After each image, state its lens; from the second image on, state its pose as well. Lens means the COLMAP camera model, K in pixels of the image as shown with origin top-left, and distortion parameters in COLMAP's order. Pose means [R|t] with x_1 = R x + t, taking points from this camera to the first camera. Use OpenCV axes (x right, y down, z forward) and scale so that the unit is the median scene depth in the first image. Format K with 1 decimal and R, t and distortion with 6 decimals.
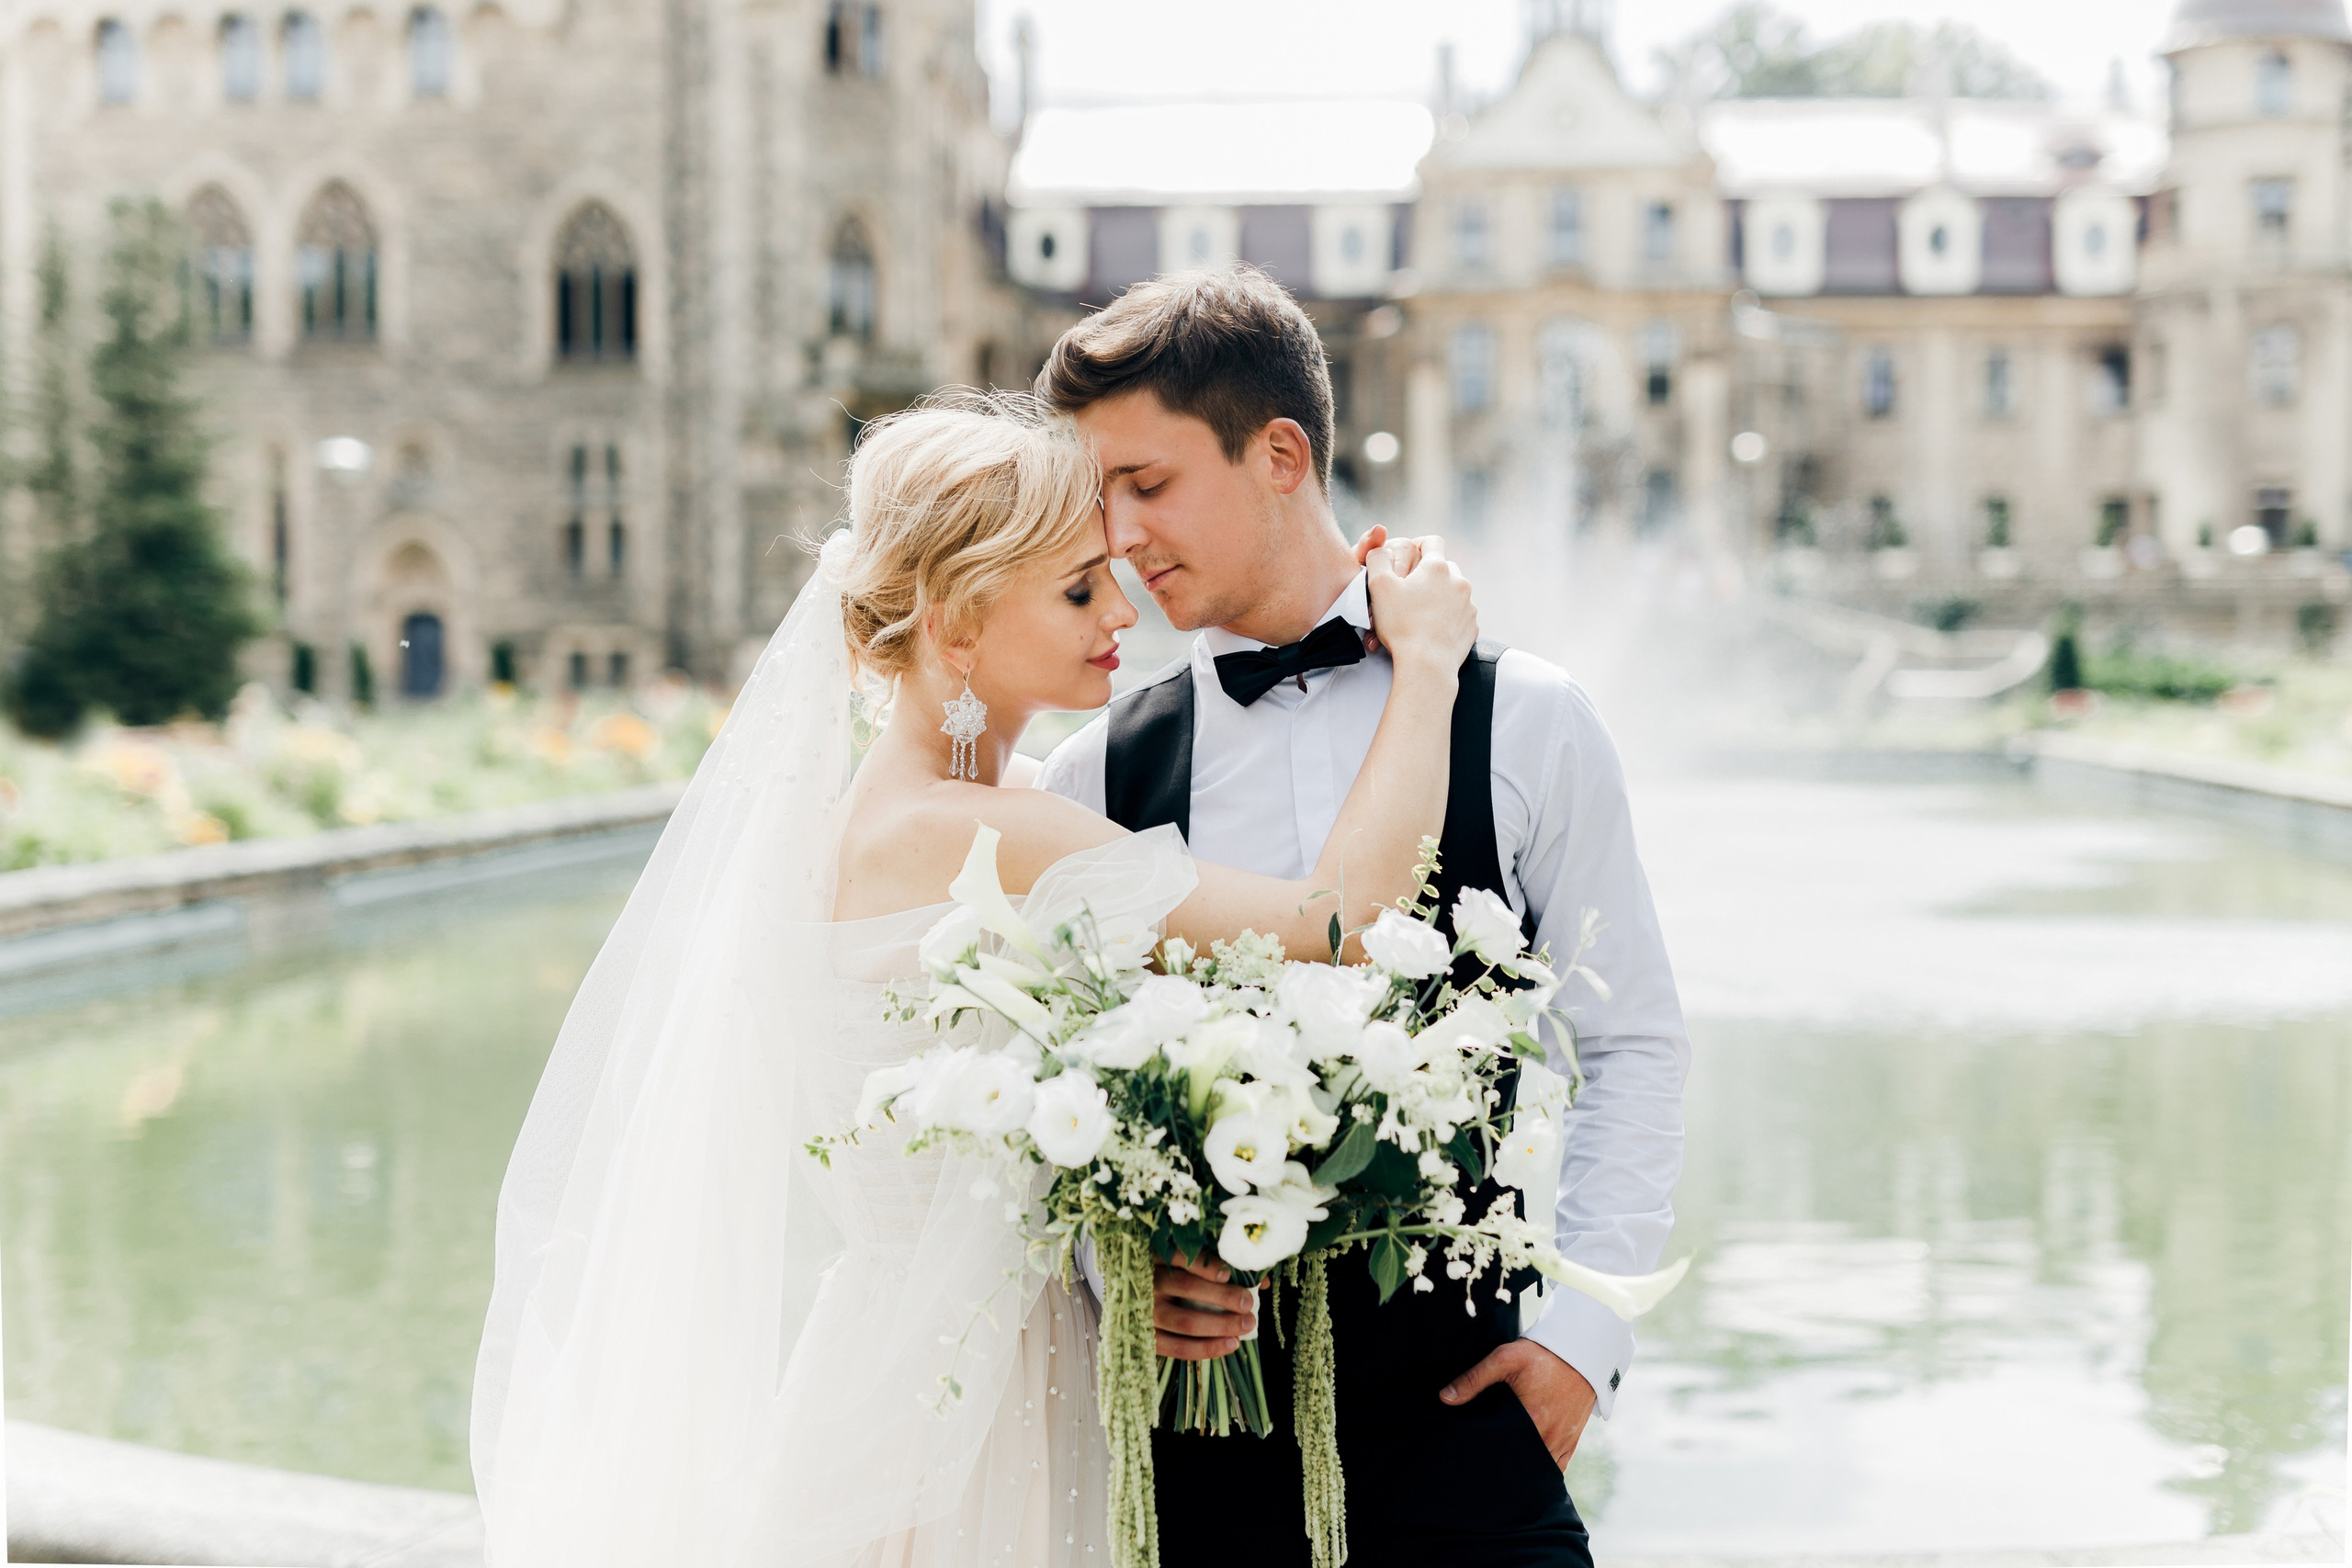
lens RADIAL K [[3377.3, 0, 1181.7], [0, 3377.3, 820.4], [0, 0, 1]] dist [-0.075525, -0.078459]
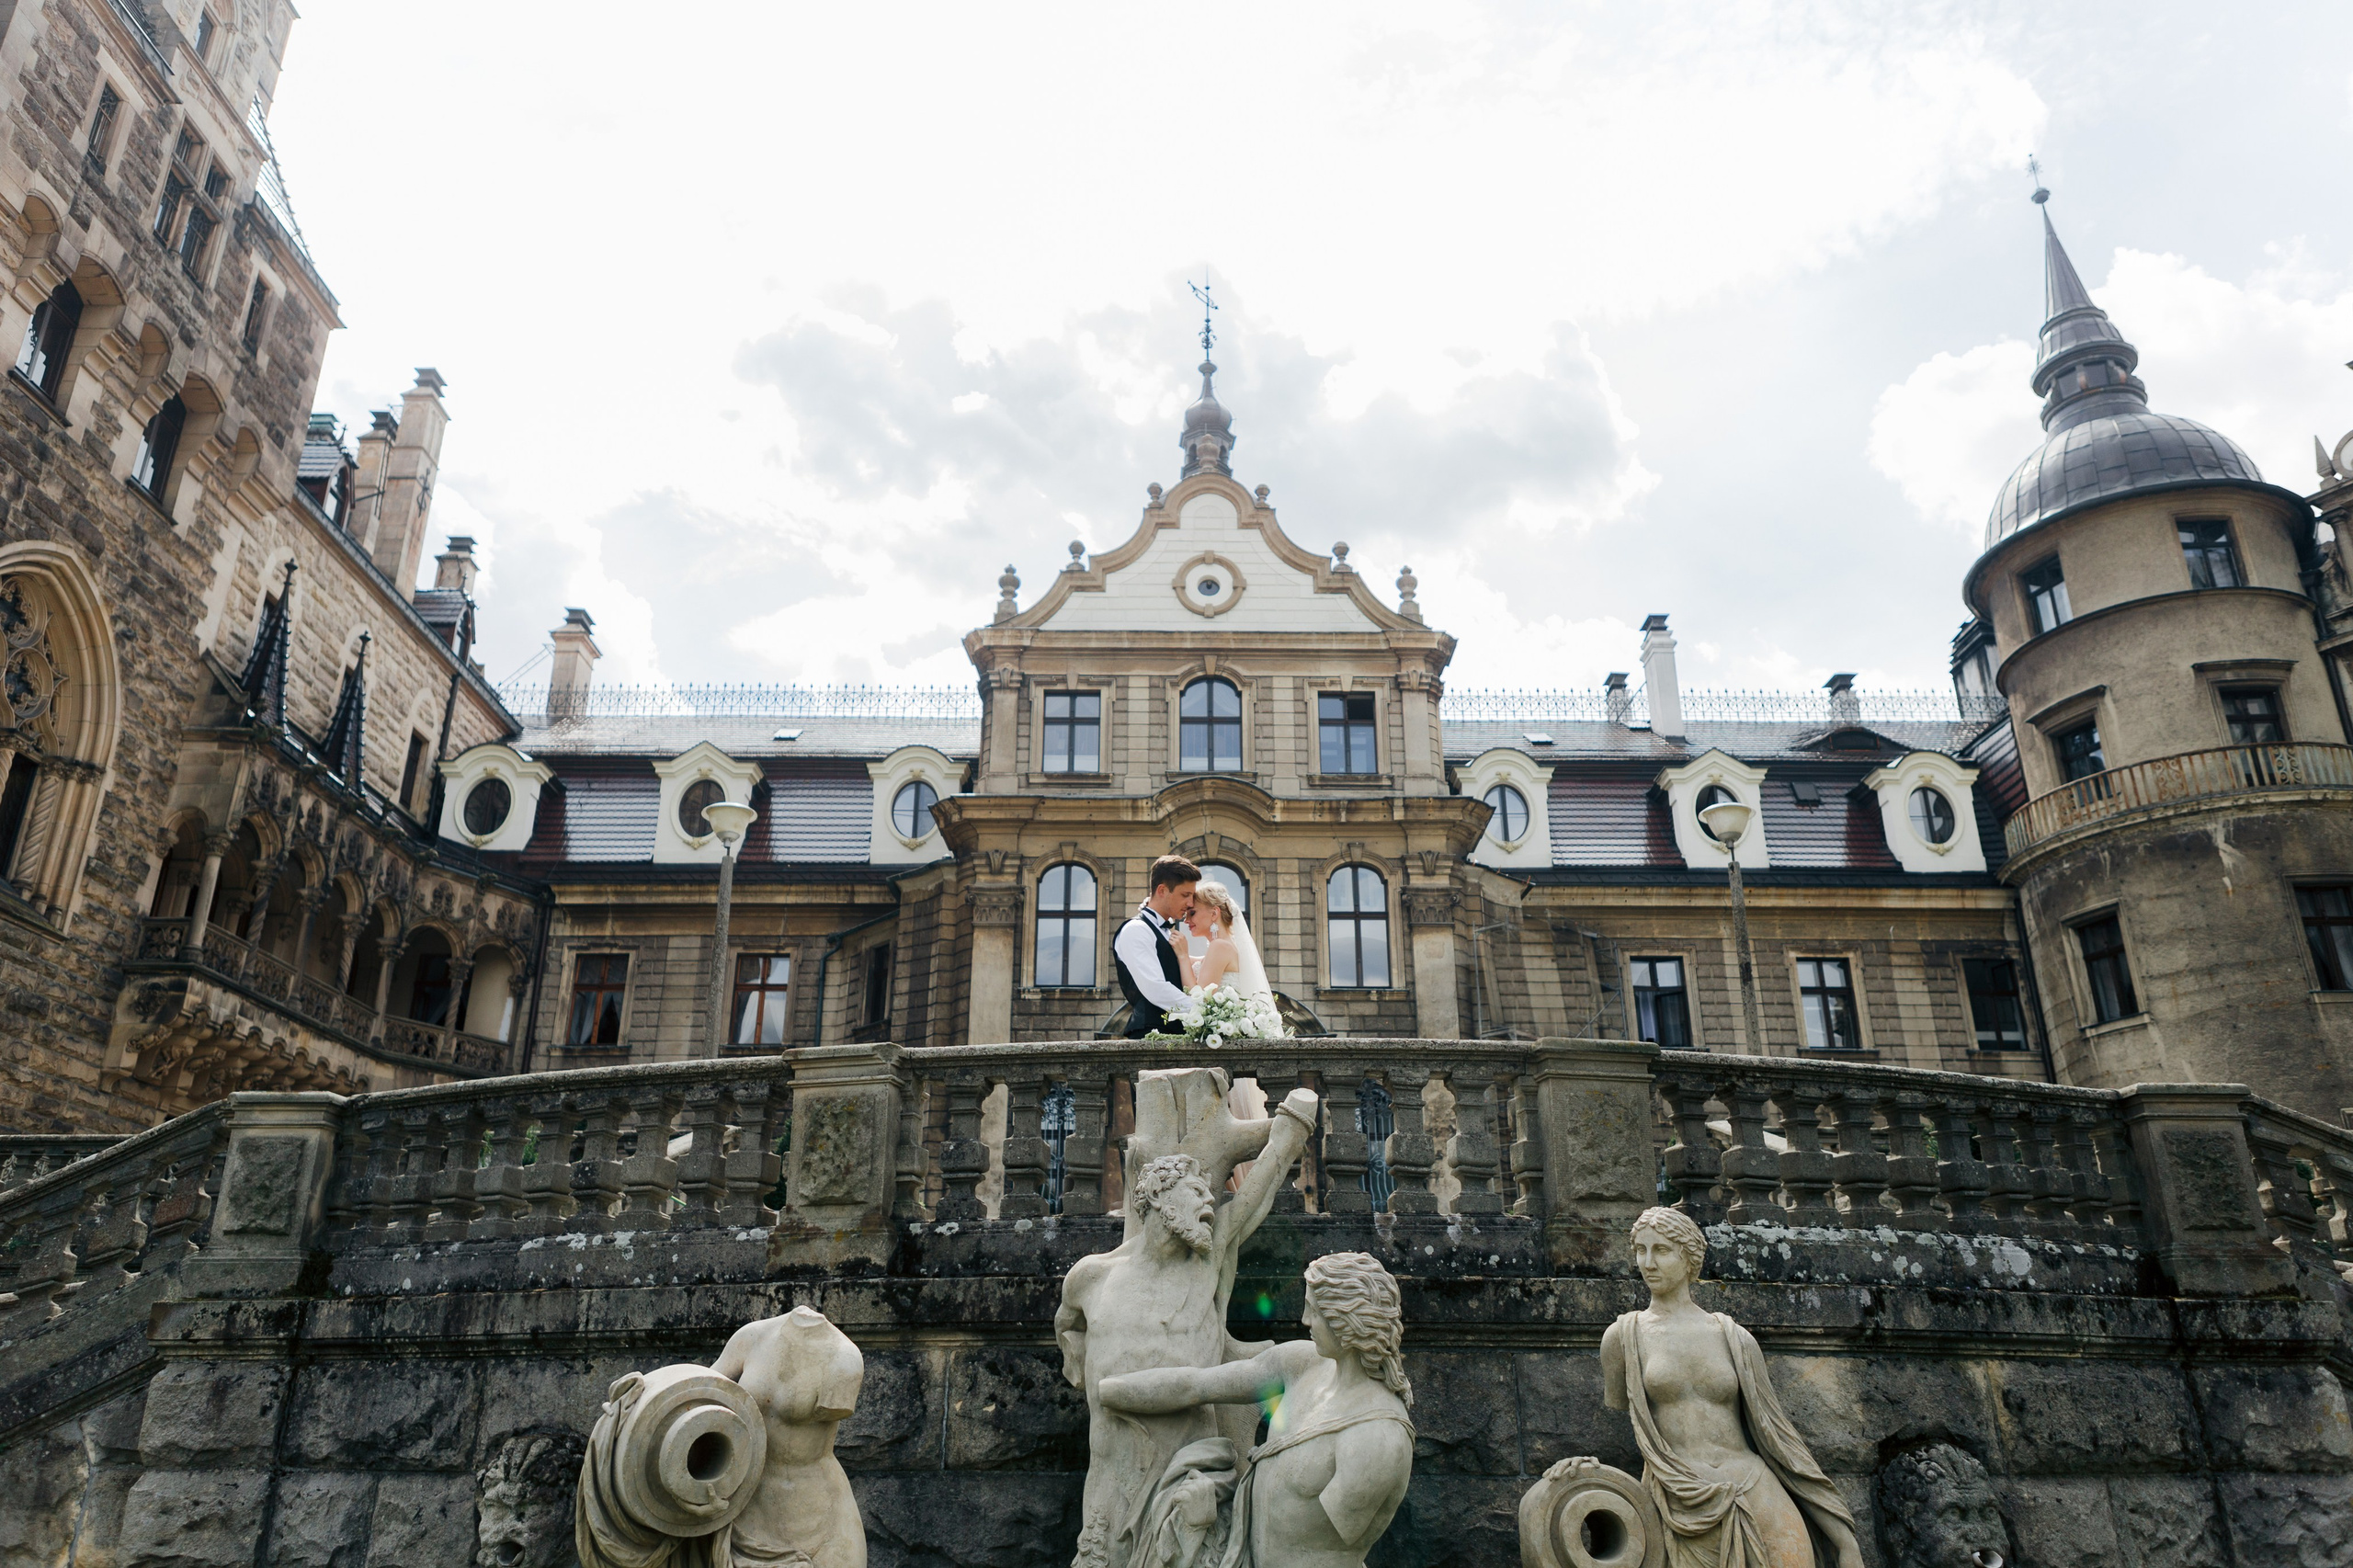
lens RADIAL K [[1719.6, 0, 1173.2], [0, 1719.6, 711.5], [0, 0, 1]] dist [0.029553, -0.032924]
pose [[0.995141, 0.040966, 0.089533, 0.079195], [0.001587, 0.902544, -0.430594, -0.033533], [-0.098447, 0.428644, 0.898094, 0.722829]]
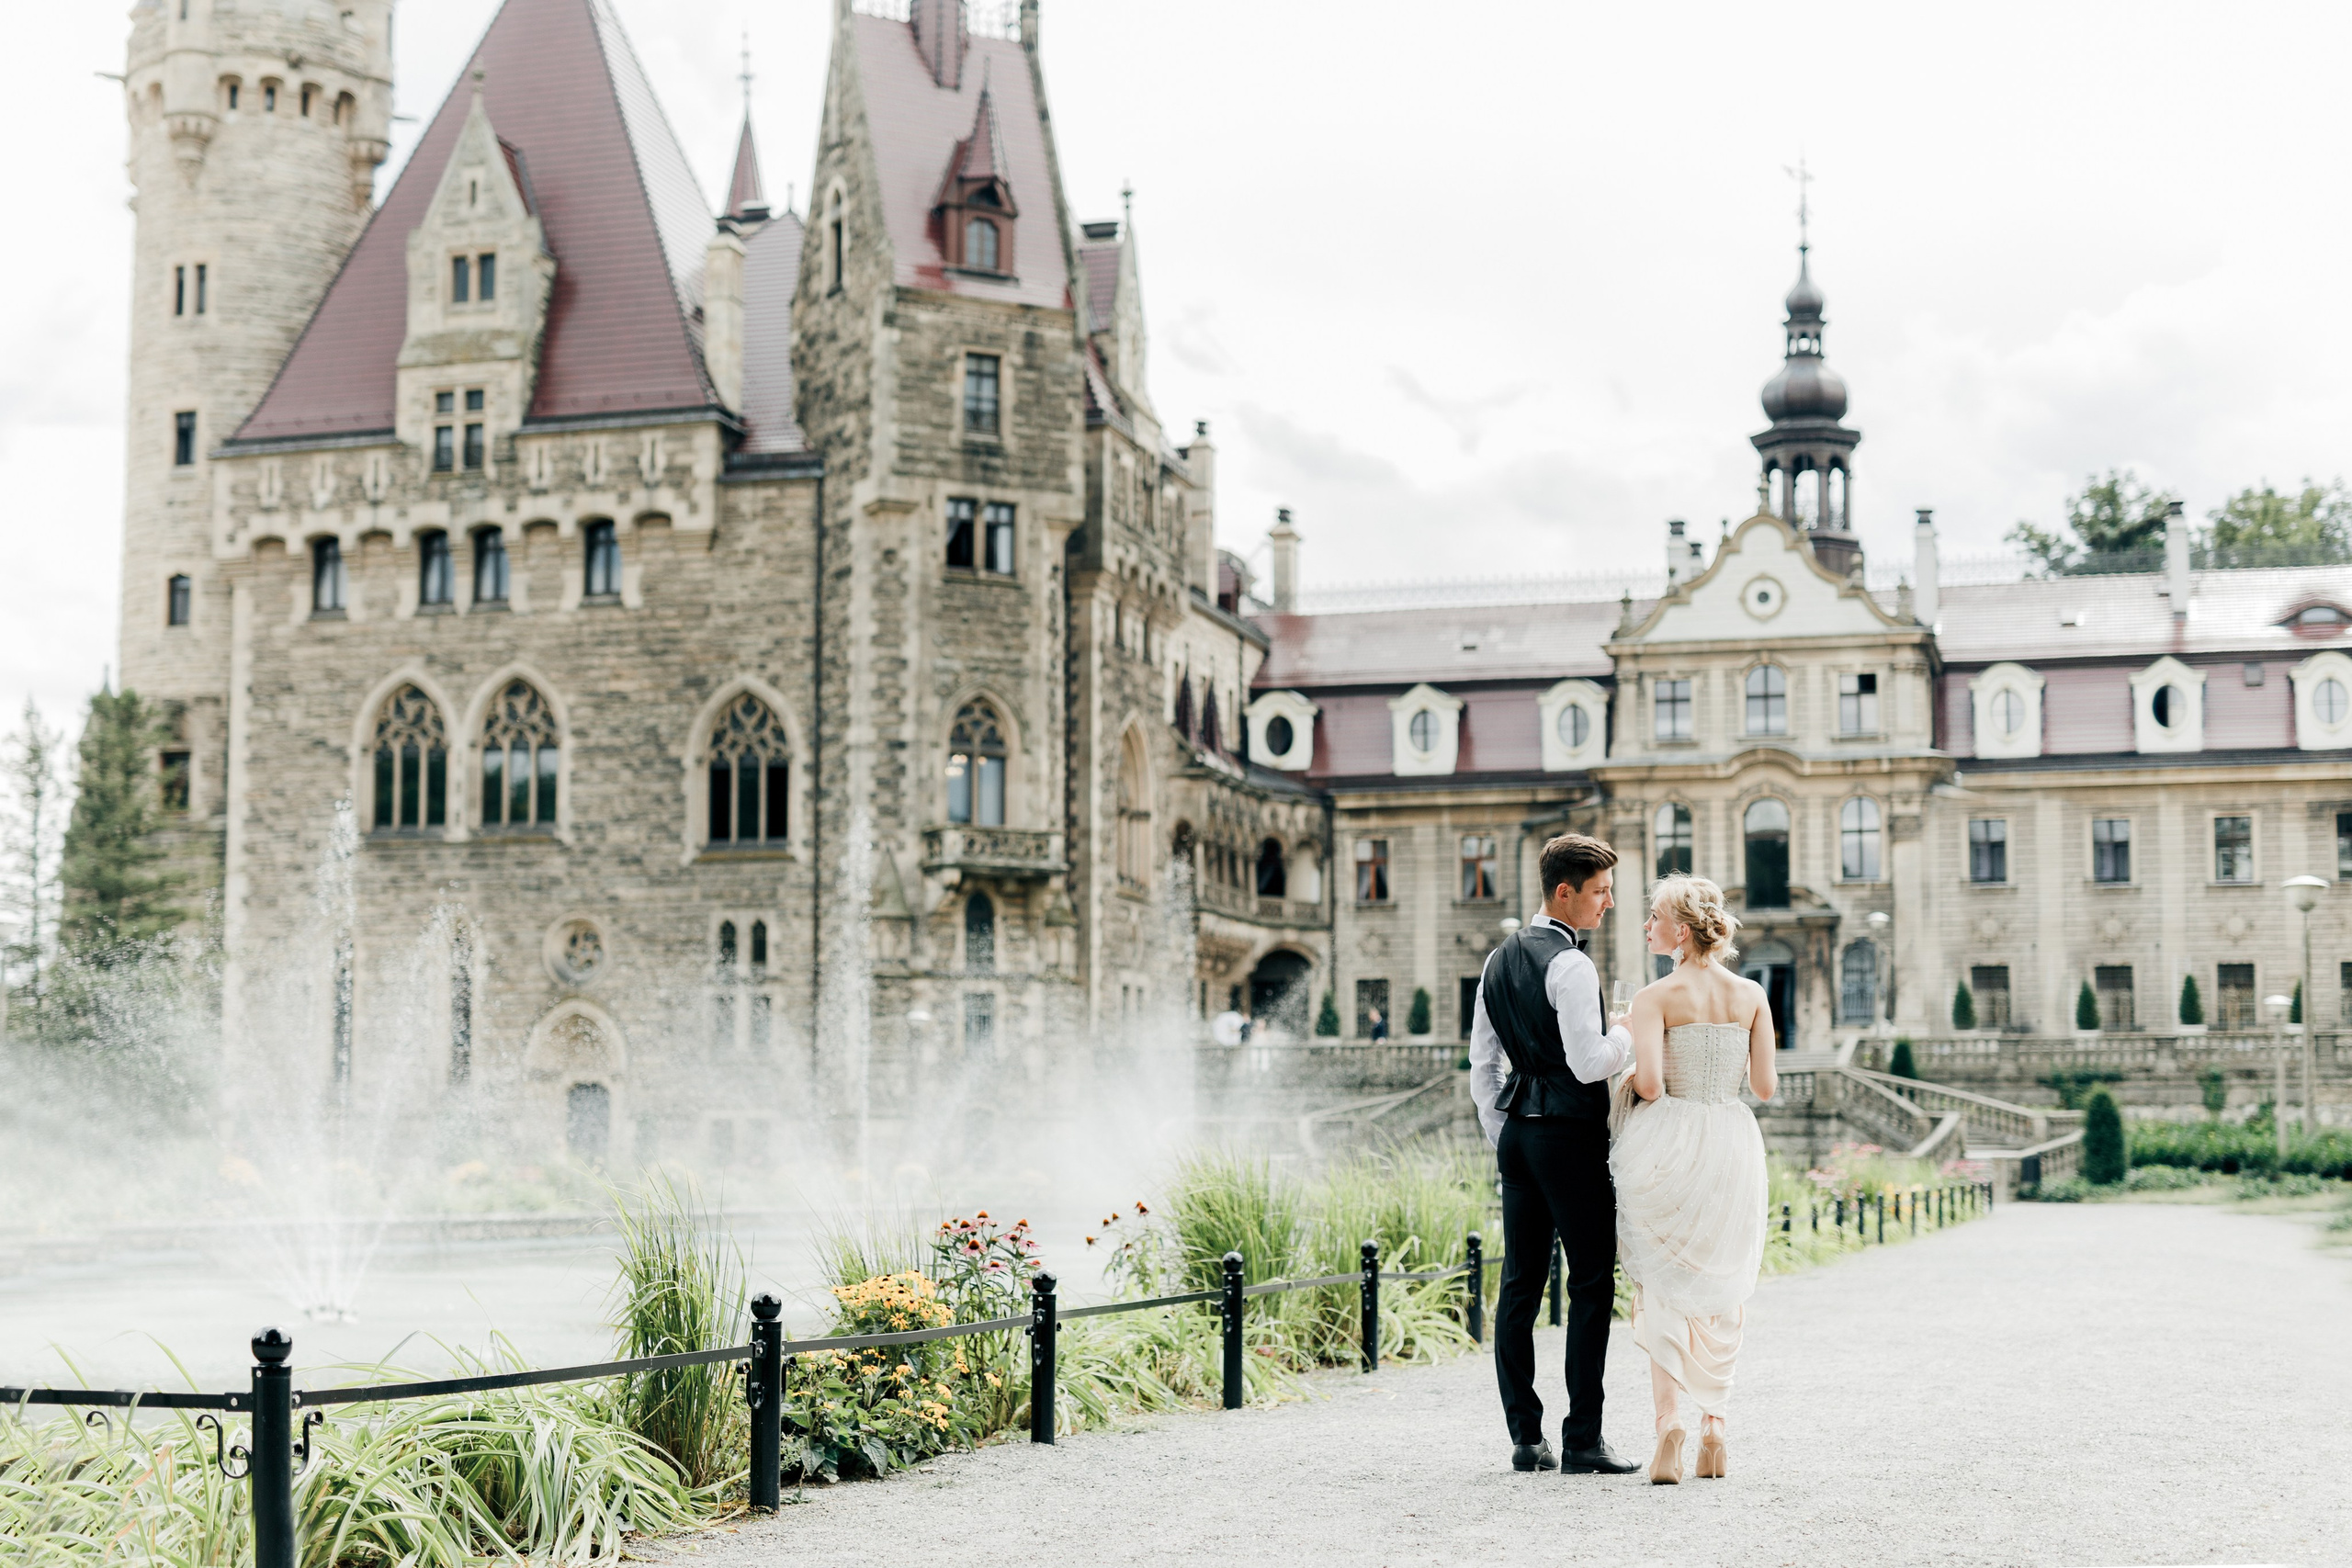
lens RADIAL K [[3377.3, 0, 1181.7], [0, 3377.3, 820.4], [0, 0, 1]] dist [-0.075525, -0.078459]
pose [[0.984517, -0.017505, -0.174416, 0.122299], [-0.008280, 0.989246, -0.146027, 0.006132], [0.175096, 0.145210, 0.973784, -0.000942]]
